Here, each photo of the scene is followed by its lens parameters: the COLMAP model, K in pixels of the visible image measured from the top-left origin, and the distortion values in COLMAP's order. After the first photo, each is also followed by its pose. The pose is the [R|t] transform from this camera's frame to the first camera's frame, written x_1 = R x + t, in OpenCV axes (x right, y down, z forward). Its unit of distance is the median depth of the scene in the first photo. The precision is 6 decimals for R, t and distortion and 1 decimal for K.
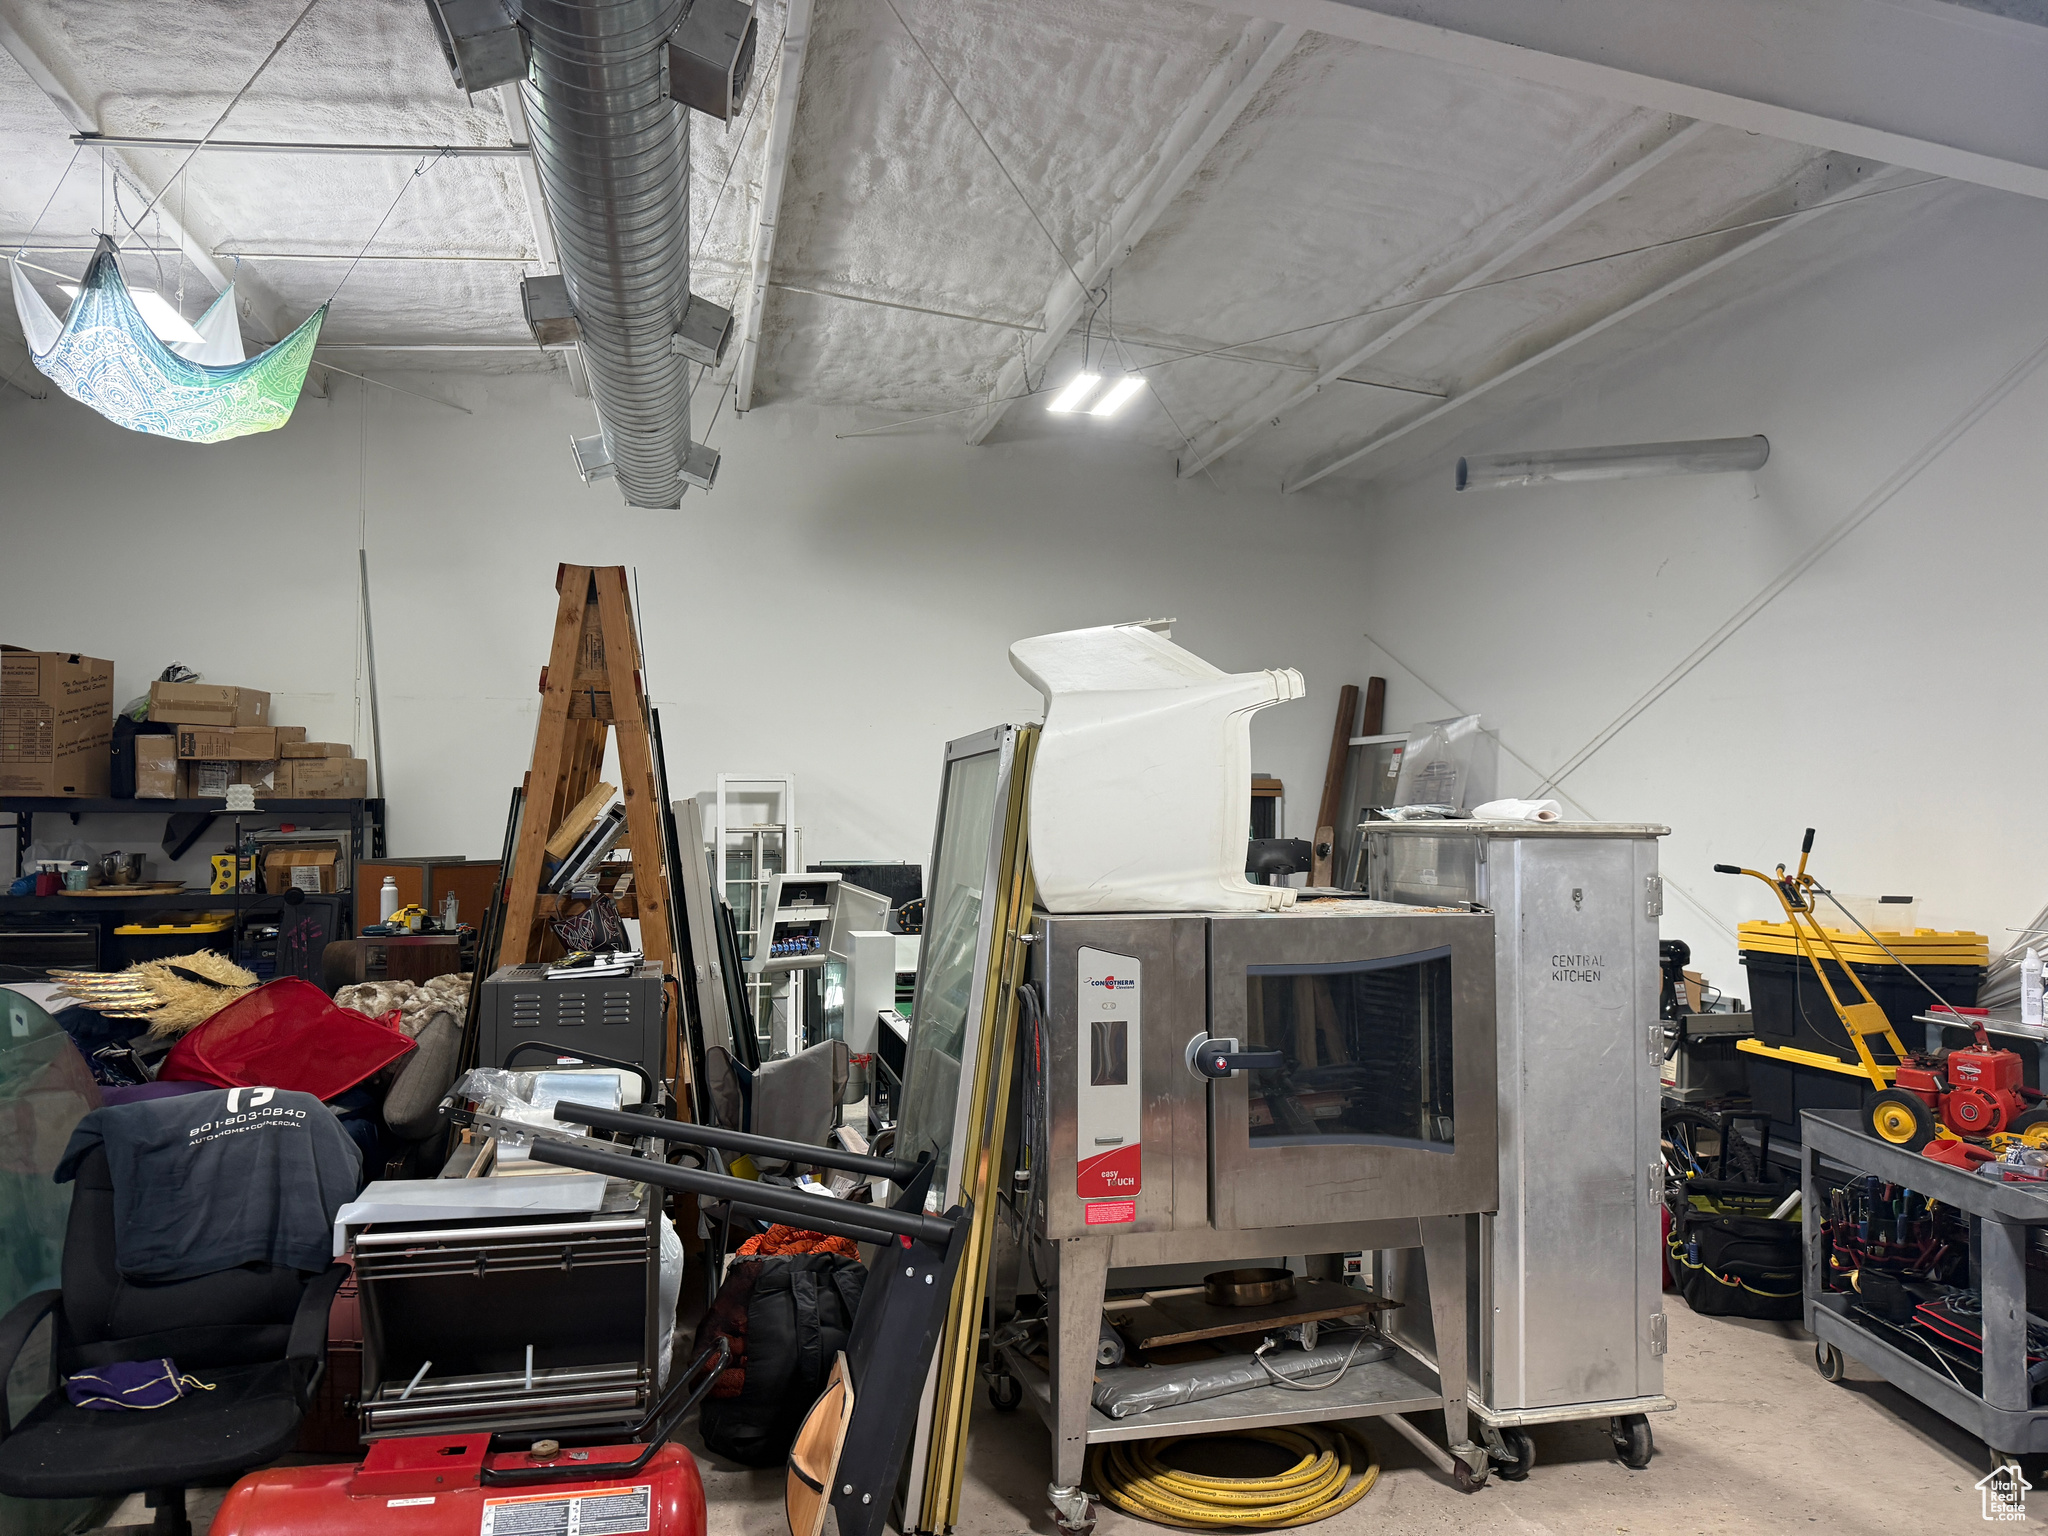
lens RADIAL K [[1447.9, 0, 1024.0], [0, 1447.9, 768.0], [0, 0, 1]] dist [0.066556, -0.067824]
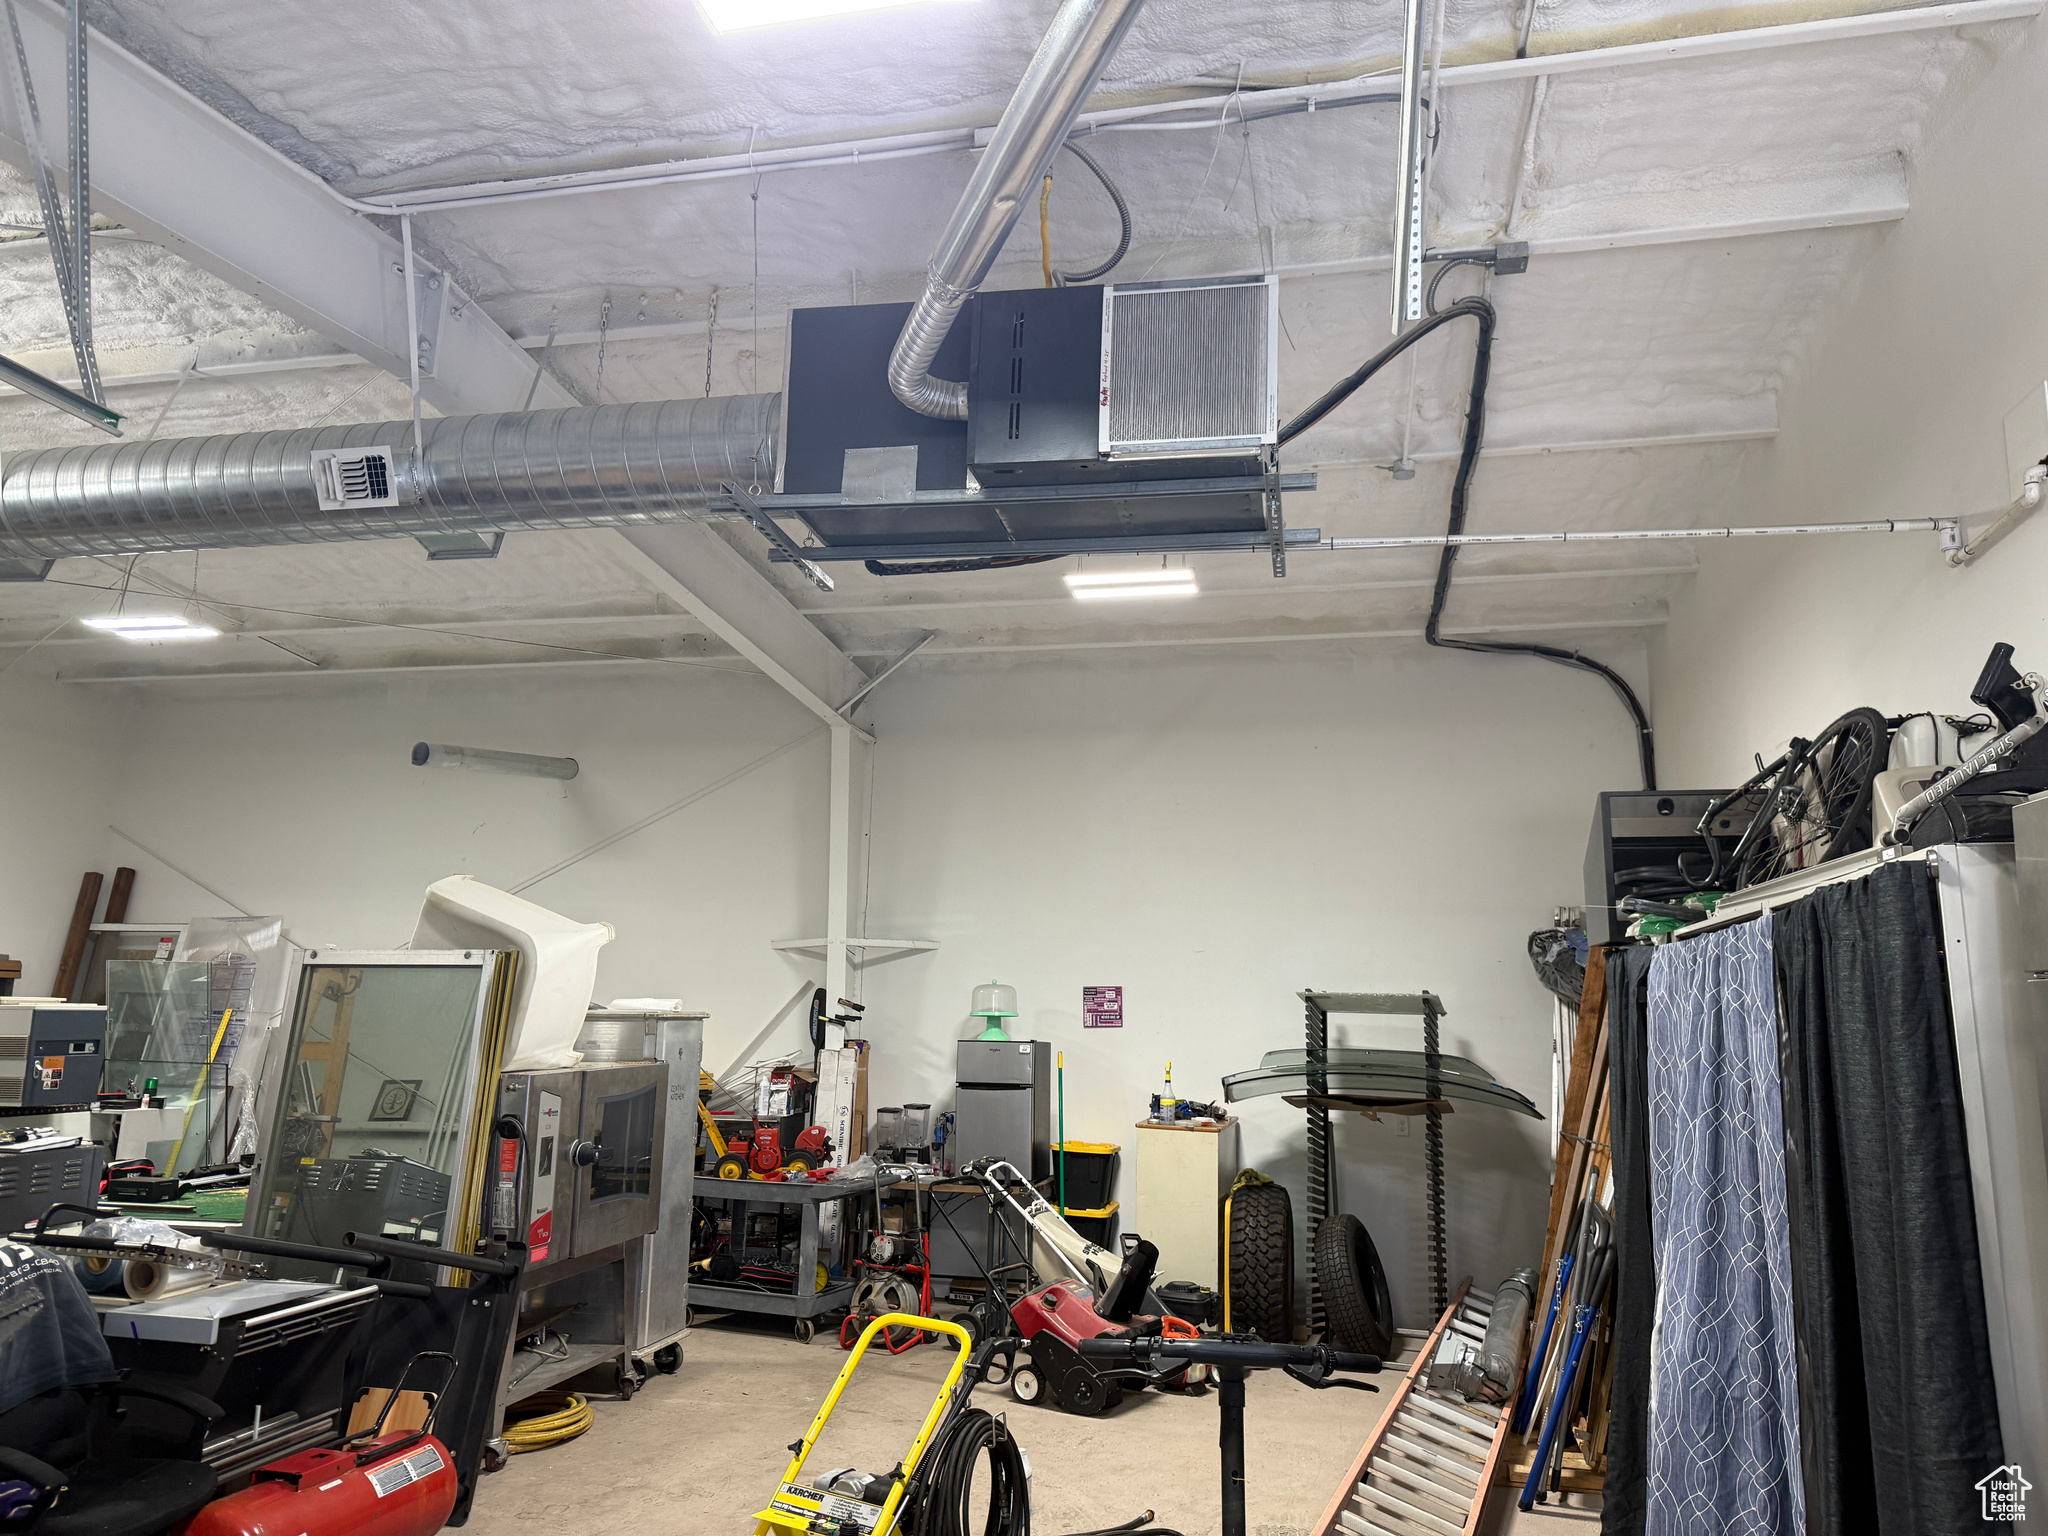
lens RADIAL K [[1447.9, 0, 1024.0], [0, 1447.9, 768.0], [0, 0, 1]] dist [0.066556, -0.067824]
pose [[0.442654, 0.151142, 0.883863, -1.172743], [-0.046745, 0.988242, -0.145580, -0.022499], [-0.895473, 0.023125, 0.444514, -0.227432]]
